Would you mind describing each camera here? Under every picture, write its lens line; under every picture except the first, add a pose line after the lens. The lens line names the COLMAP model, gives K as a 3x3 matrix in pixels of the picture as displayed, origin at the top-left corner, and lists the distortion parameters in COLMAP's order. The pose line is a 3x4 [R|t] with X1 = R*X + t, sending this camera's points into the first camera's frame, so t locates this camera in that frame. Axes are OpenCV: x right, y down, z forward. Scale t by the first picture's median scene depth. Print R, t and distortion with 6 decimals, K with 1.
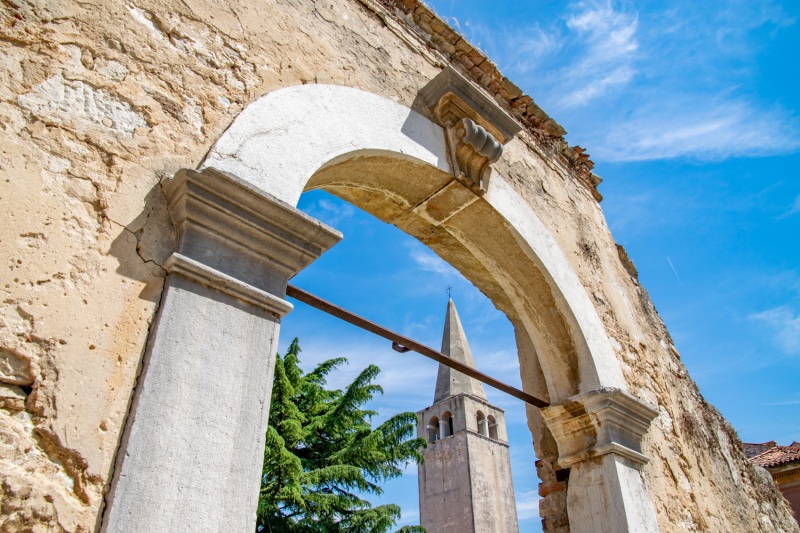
lens RADIAL K [[578.6, 0, 400.0], [0, 578.6, 266.5], [0, 0, 1]] dist [-0.092931, -0.000289]
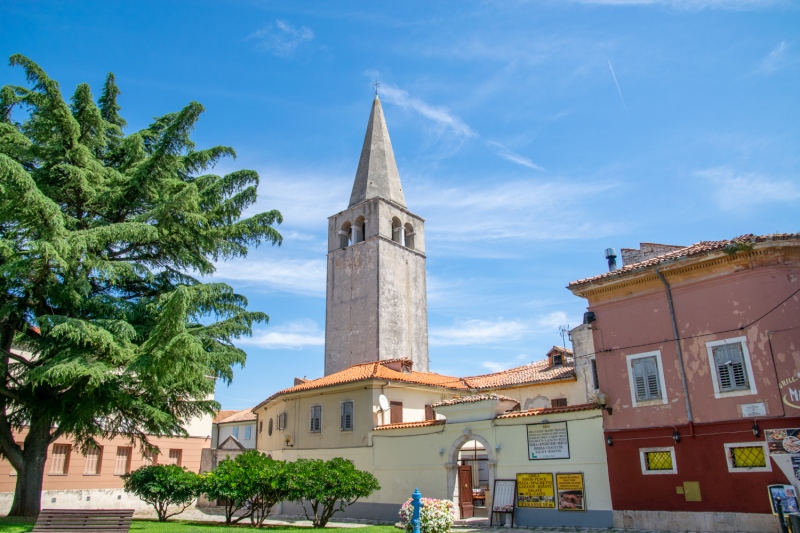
lens RADIAL K [[570.8, 0, 400.0], [0, 570.8, 266.5], [0, 0, 1]] dist [-0.085247, 0.004623]
pose [[0.995788, 0.039223, 0.082877, 0.074363], [-0.061154, 0.957583, 0.281592, 0.071860], [-0.068317, -0.285474, 0.955948, 0.110312]]
